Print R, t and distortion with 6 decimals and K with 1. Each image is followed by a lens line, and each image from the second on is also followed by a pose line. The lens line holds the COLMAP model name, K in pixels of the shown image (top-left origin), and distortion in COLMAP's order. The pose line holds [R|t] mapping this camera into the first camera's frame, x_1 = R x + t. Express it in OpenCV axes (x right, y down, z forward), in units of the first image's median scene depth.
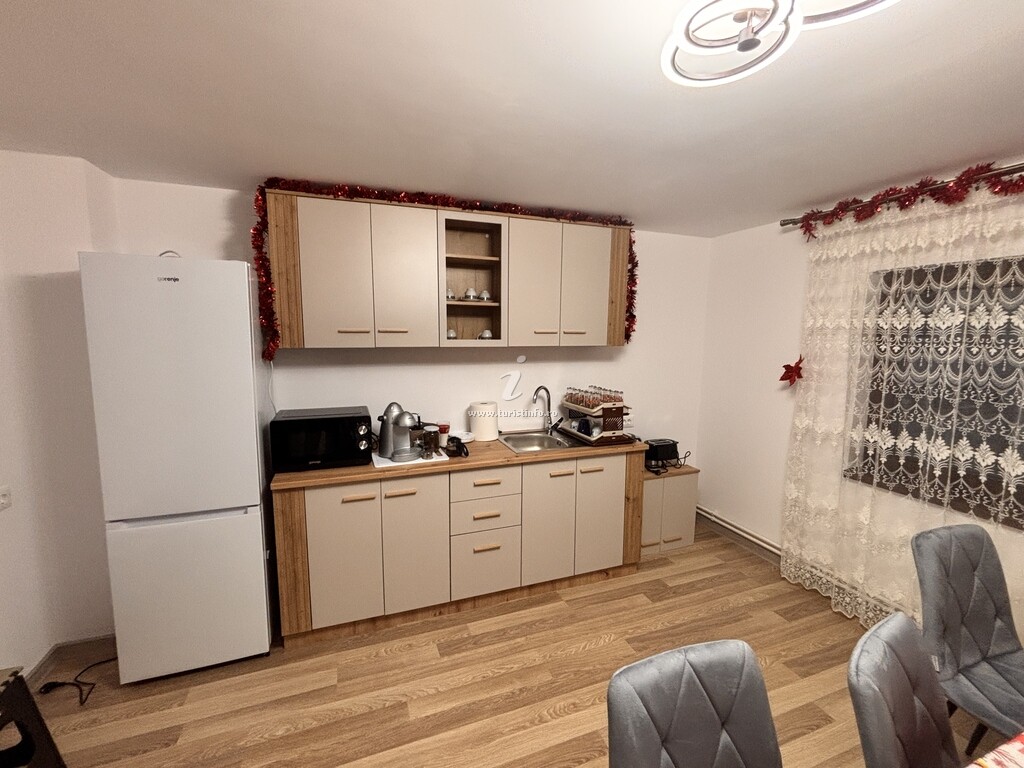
lens RADIAL K [[439.3, 0, 511.0], [0, 439.3, 387.6], [0, 0, 1]] dist [-0.003042, 0.004099]
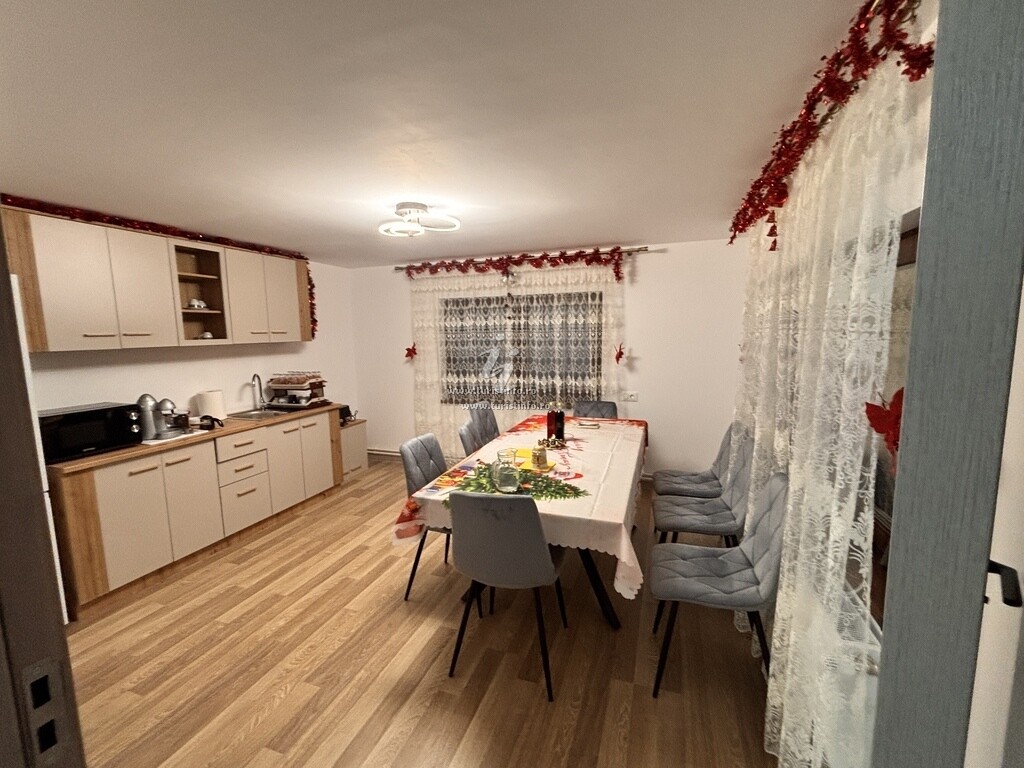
lens RADIAL K [[439.3, 0, 511.0], [0, 439.3, 387.6], [0, 0, 1]] dist [-0.003042, 0.004099]
pose [[0.648659, -0.116513, 0.752107, -0.505186], [0.117307, 0.991709, 0.052460, 0.069235], [-0.751984, 0.054199, 0.656949, -0.525366]]
